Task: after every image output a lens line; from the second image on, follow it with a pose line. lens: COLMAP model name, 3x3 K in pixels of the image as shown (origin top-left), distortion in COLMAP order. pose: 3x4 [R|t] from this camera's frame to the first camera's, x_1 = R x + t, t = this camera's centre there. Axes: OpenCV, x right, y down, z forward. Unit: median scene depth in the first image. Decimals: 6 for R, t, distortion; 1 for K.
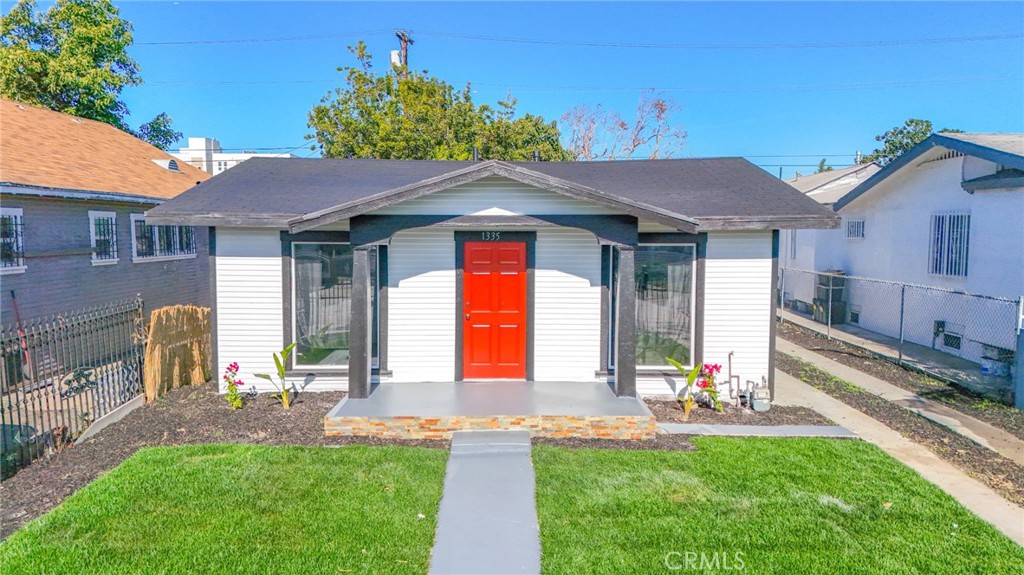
lens RADIAL K [[748.4, 0, 512.0], [0, 748.4, 287.5], [0, 0, 1]] dist [0.086224, -0.081934]
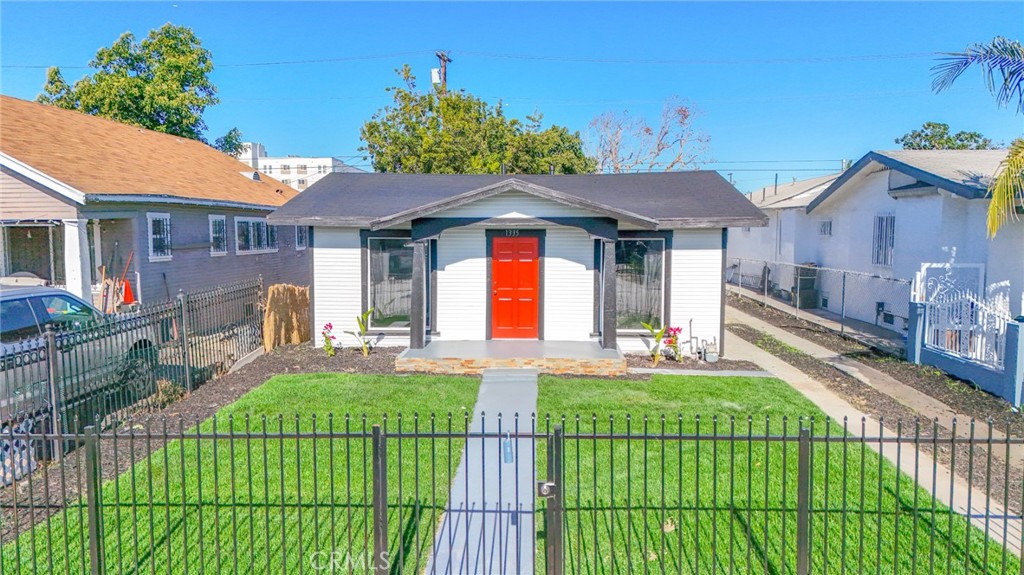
lens RADIAL K [[748.4, 0, 512.0], [0, 748.4, 287.5], [0, 0, 1]] dist [0.086224, -0.081934]
pose [[0.998943, 0.002189, -0.045911, 0.033311], [-0.002223, 0.999997, -0.000697, 0.031147], [0.045909, 0.000798, 0.998945, -0.353689]]
